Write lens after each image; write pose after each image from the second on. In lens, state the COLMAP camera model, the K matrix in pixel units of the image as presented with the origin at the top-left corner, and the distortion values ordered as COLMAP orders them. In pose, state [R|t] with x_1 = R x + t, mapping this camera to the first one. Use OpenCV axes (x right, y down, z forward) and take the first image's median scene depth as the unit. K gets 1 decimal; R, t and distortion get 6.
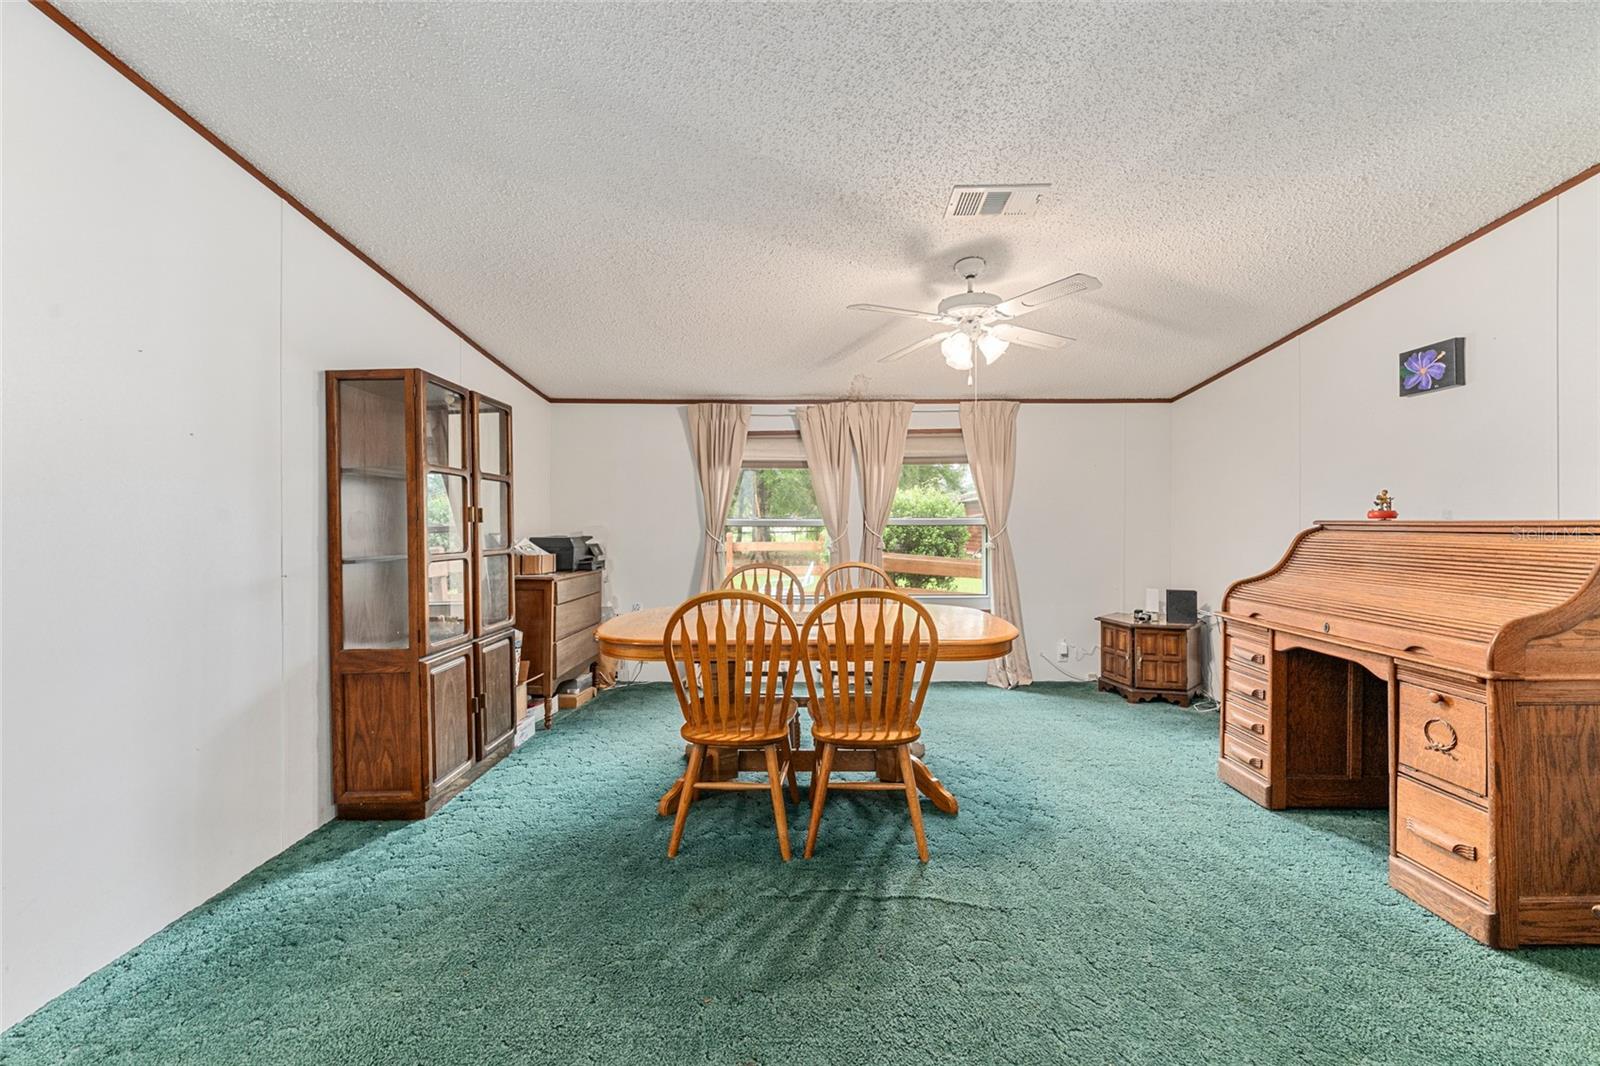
lens RADIAL K [[636.8, 0, 802.1], [0, 636.8, 524.6], [0, 0, 1]] dist [-0.000750, 0.000283]
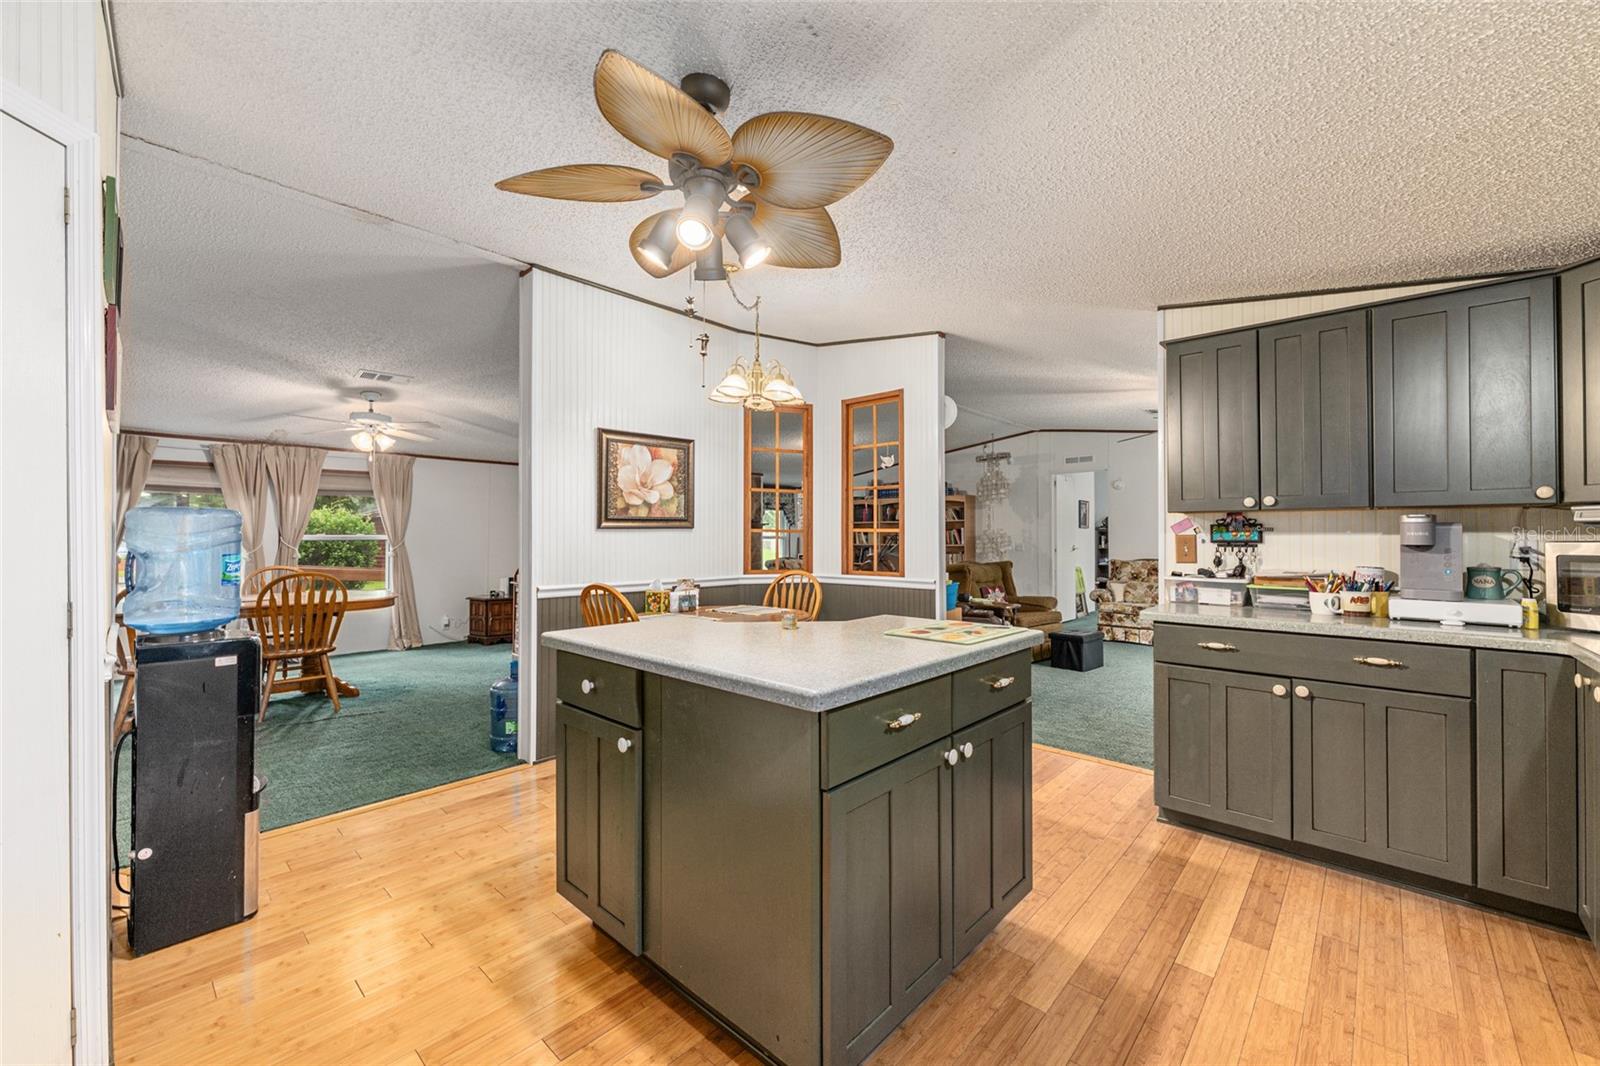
lens RADIAL K [[636.8, 0, 801.4], [0, 636.8, 528.2], [0, 0, 1]] dist [-0.000750, 0.000283]
pose [[0.675302, 0.011151, 0.737457, -0.144222], [0.004038, 0.999815, -0.018815, 0.004792], [-0.737530, 0.015684, 0.675132, -0.671573]]
